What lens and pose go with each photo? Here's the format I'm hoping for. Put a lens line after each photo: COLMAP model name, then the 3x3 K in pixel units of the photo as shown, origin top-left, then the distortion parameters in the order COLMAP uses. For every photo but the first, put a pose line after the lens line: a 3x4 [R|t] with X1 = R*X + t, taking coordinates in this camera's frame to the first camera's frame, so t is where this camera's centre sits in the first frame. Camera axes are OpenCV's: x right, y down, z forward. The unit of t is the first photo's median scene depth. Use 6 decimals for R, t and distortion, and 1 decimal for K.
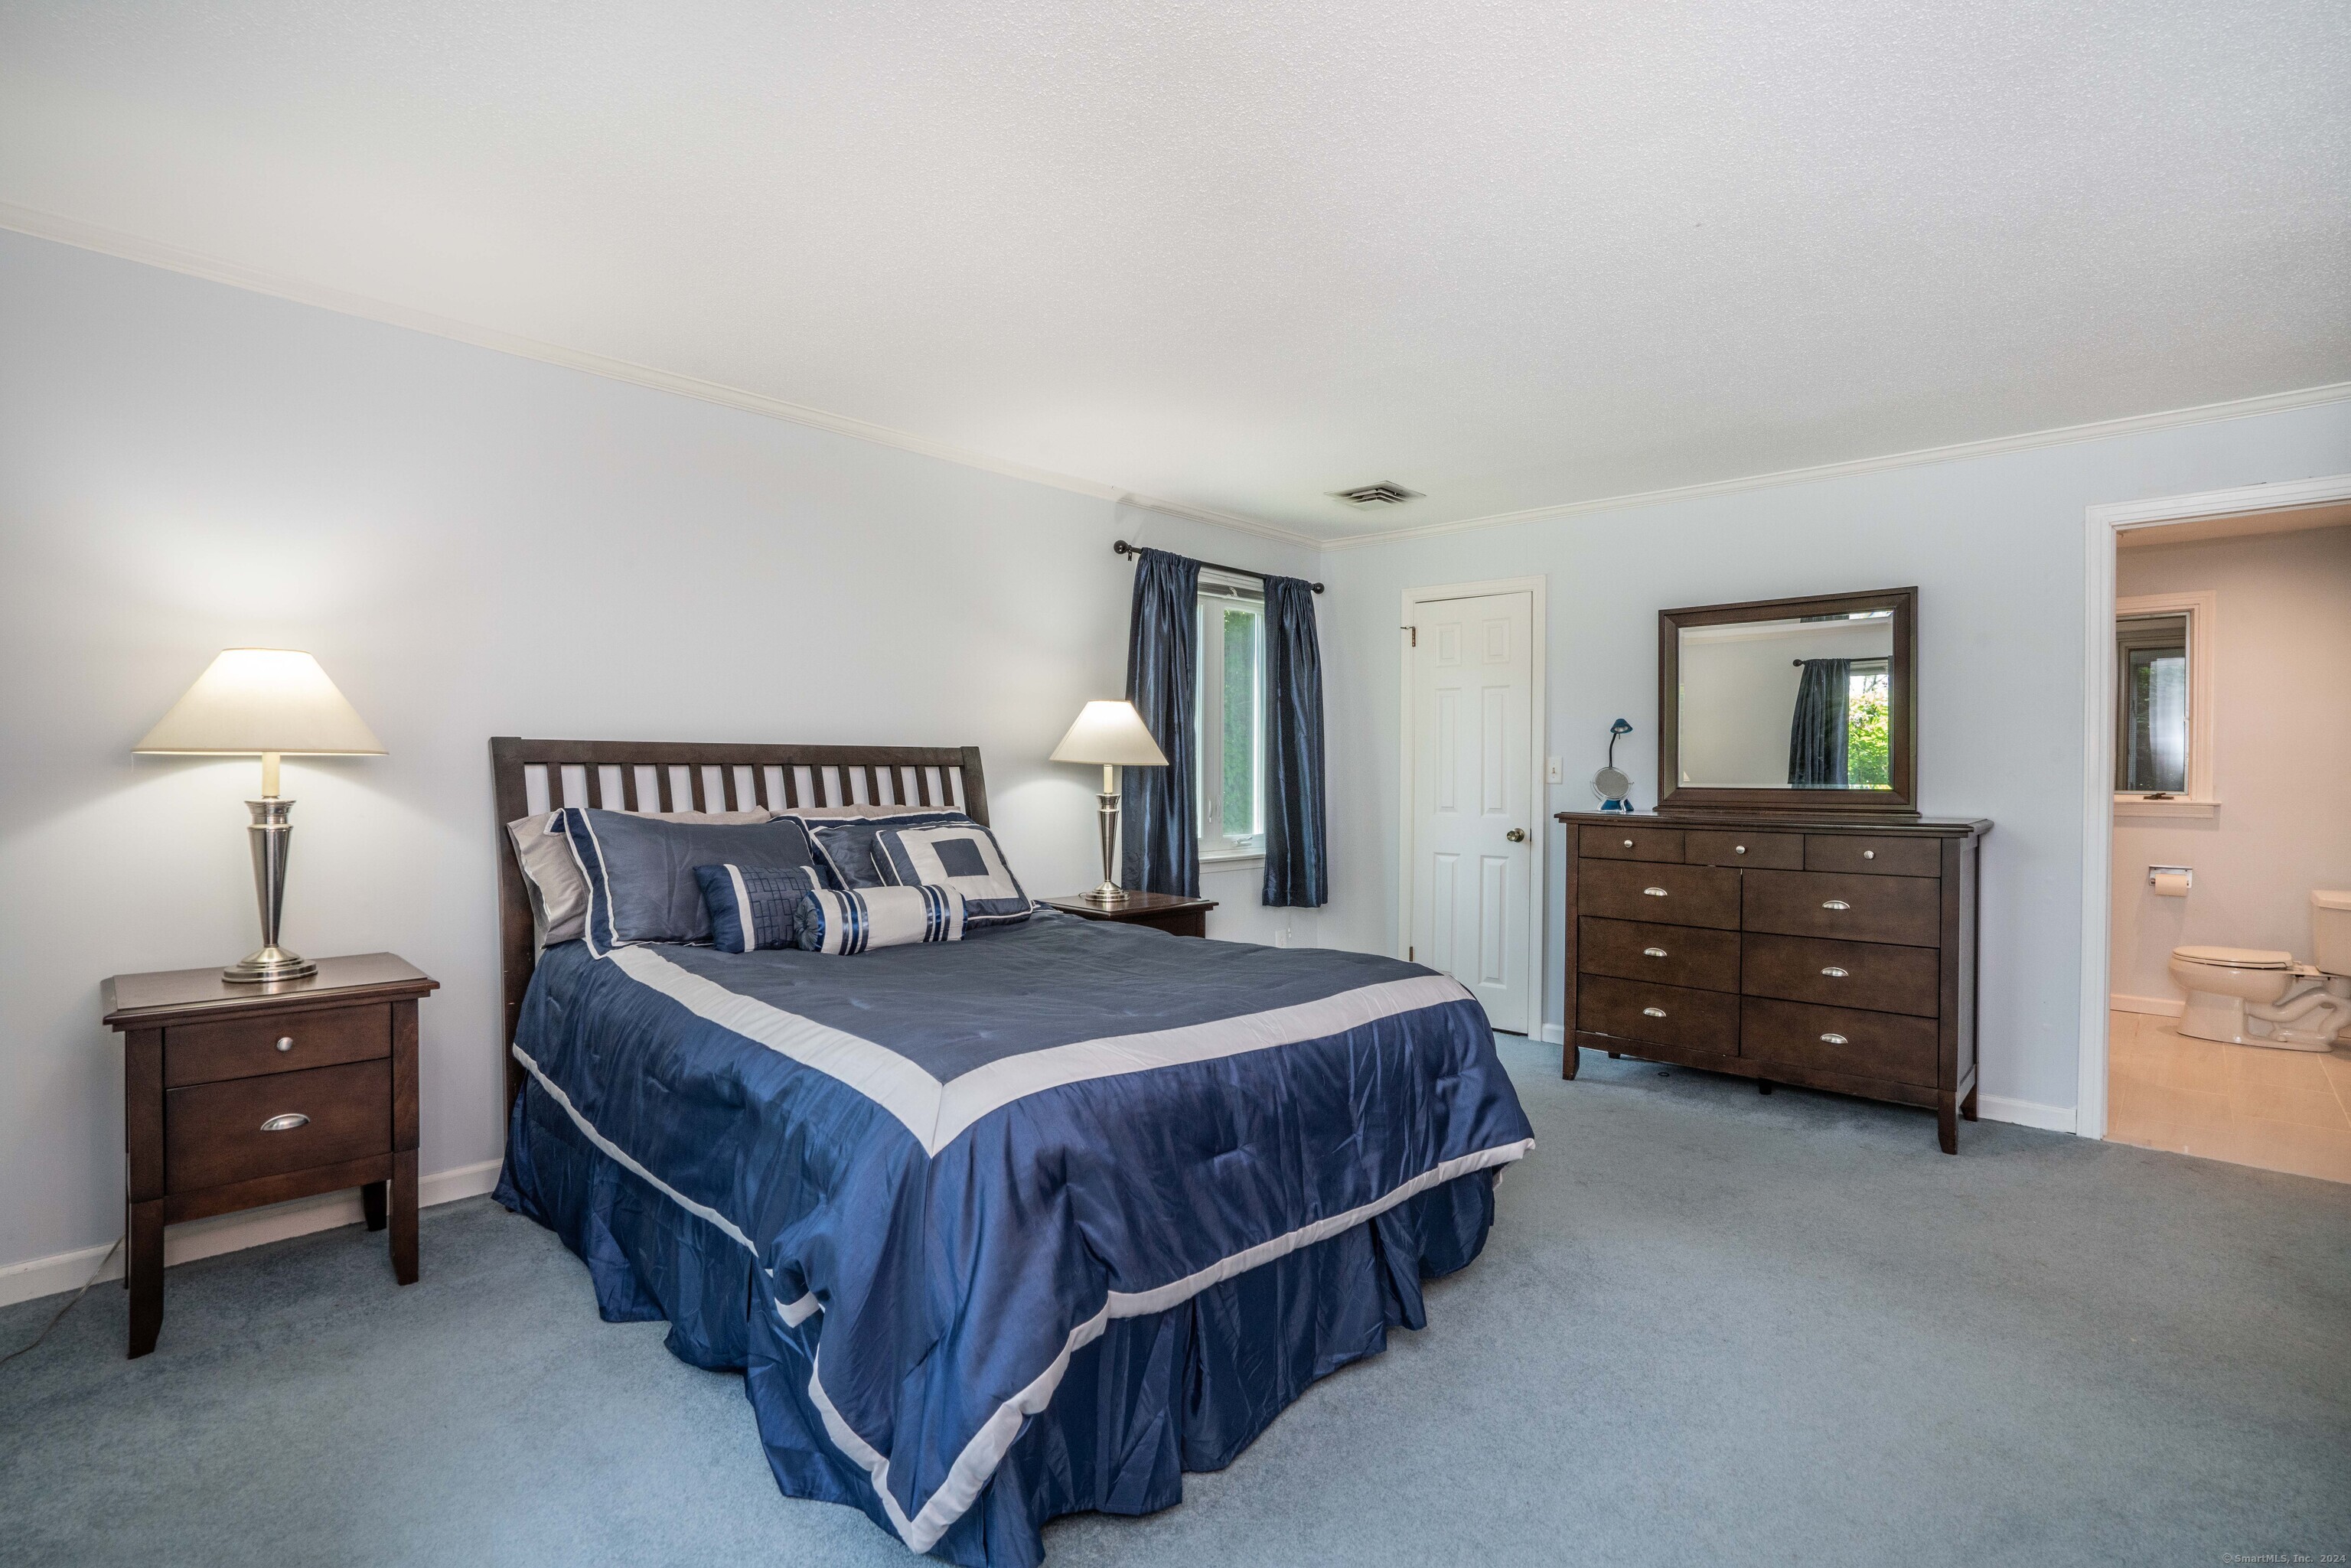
lens RADIAL K [[1087.7, 0, 1172.4], [0, 1087.7, 772.7], [0, 0, 1]] dist [-0.025218, -0.000135]
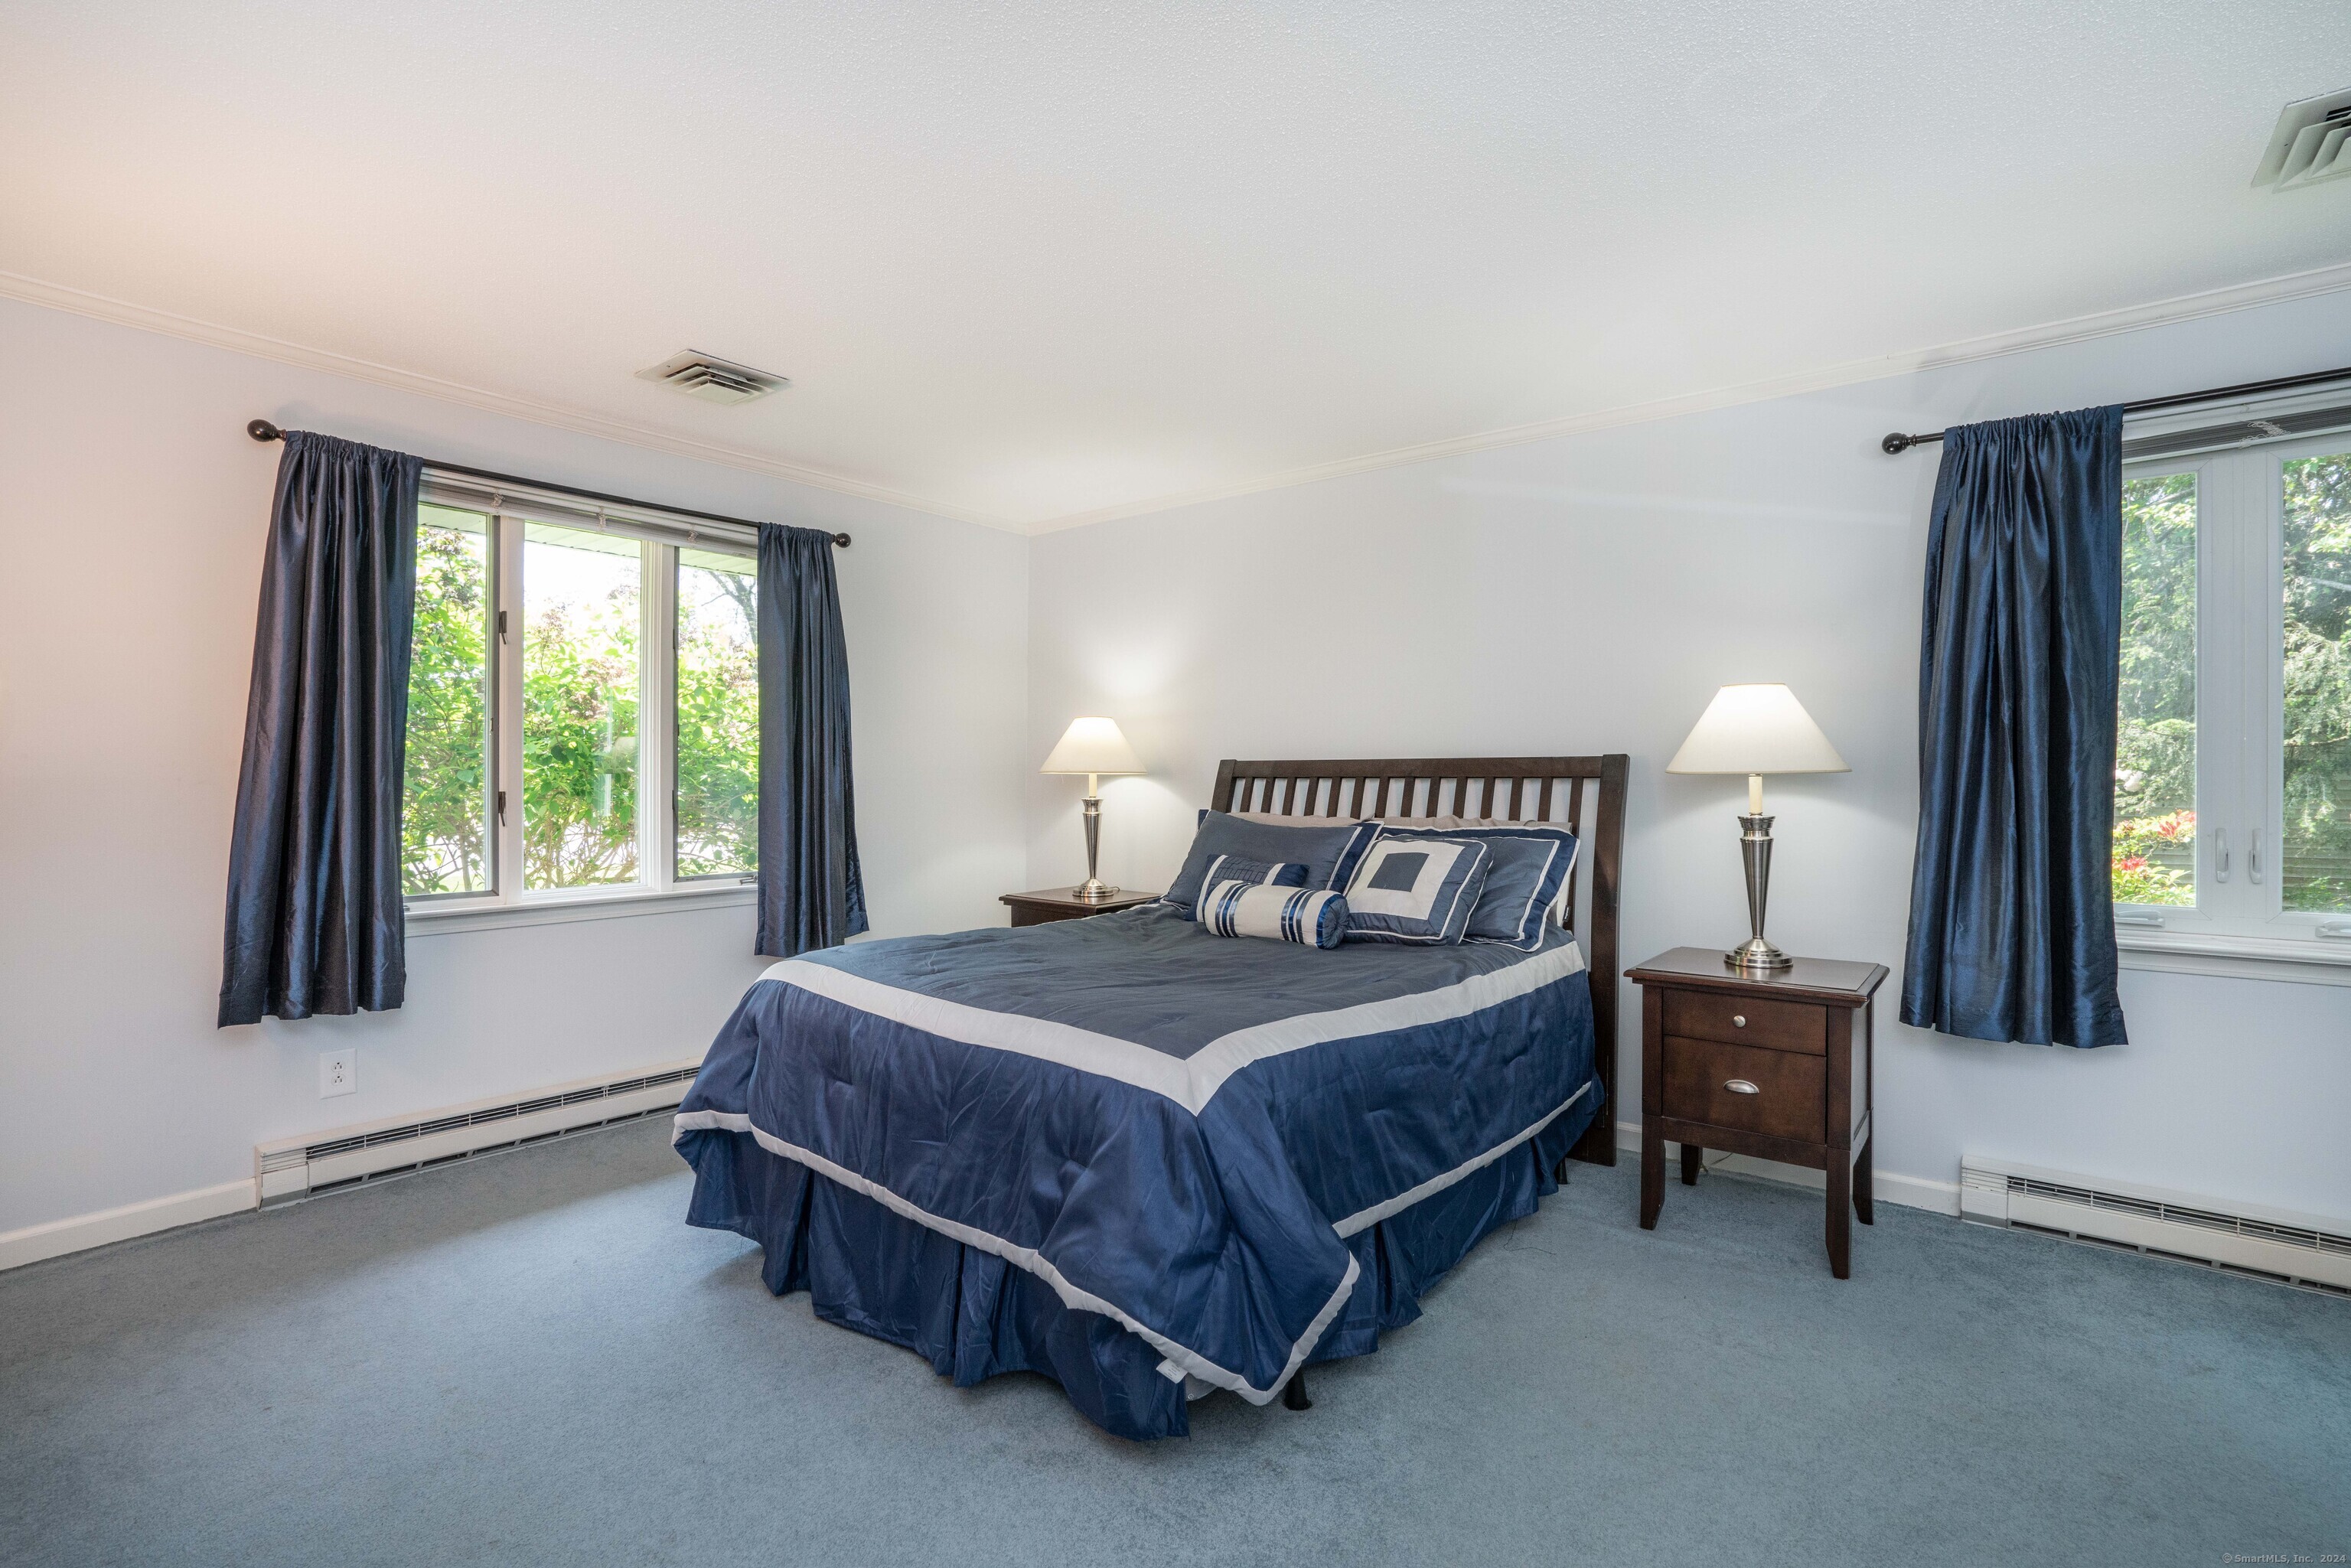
lens RADIAL K [[1039.8, 0, 1175.5], [0, 1039.8, 784.0], [0, 0, 1]] dist [-0.045432, 0.000145]
pose [[0.115392, -0.006573, -0.993298, 0.479264], [-0.006986, 0.999948, -0.007429, 0.006116], [0.993295, 0.007796, 0.115340, 0.468429]]
